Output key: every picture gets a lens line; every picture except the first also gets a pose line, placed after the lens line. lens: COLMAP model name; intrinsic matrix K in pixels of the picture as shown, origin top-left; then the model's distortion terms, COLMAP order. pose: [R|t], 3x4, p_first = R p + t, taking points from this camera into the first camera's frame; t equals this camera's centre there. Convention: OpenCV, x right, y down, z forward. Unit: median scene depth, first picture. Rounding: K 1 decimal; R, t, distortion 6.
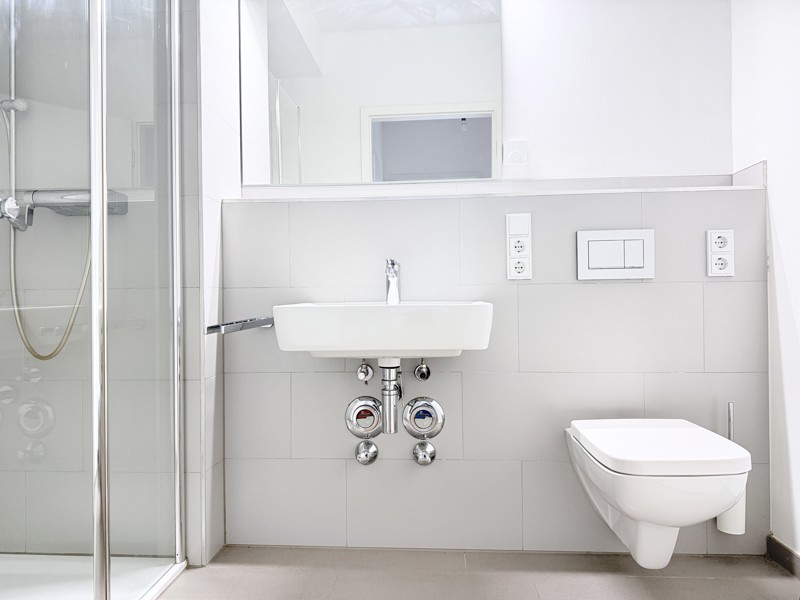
lens RADIAL K [[565.3, 0, 400.0], [0, 565.3, 300.0], [0, 0, 1]] dist [0.000412, -0.004649]
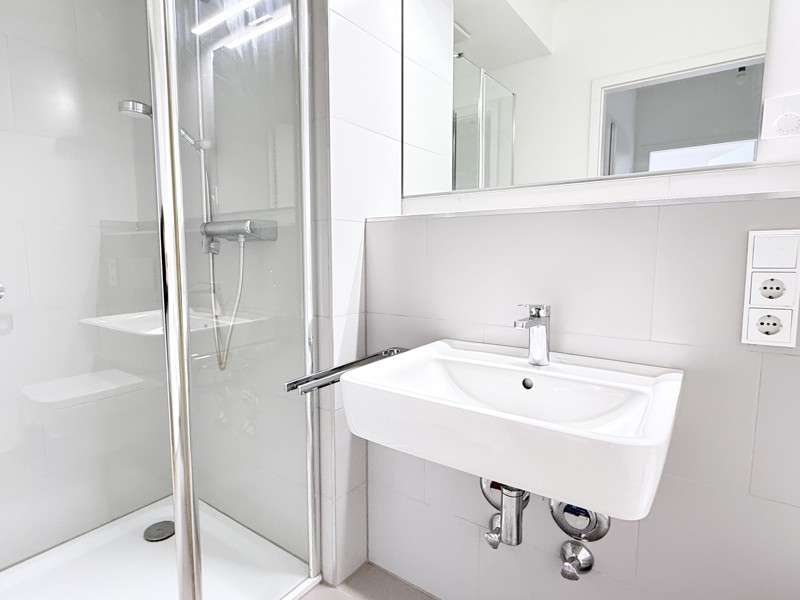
lens RADIAL K [[437.0, 0, 389.6], [0, 437.0, 300.9], [0, 0, 1]] dist [0.000382, 0.000562]
pose [[0.844878, 0.066767, -0.530776, 0.118290], [-0.009055, 0.993824, 0.110601, -0.127271], [0.534882, -0.088638, 0.840264, 0.415702]]
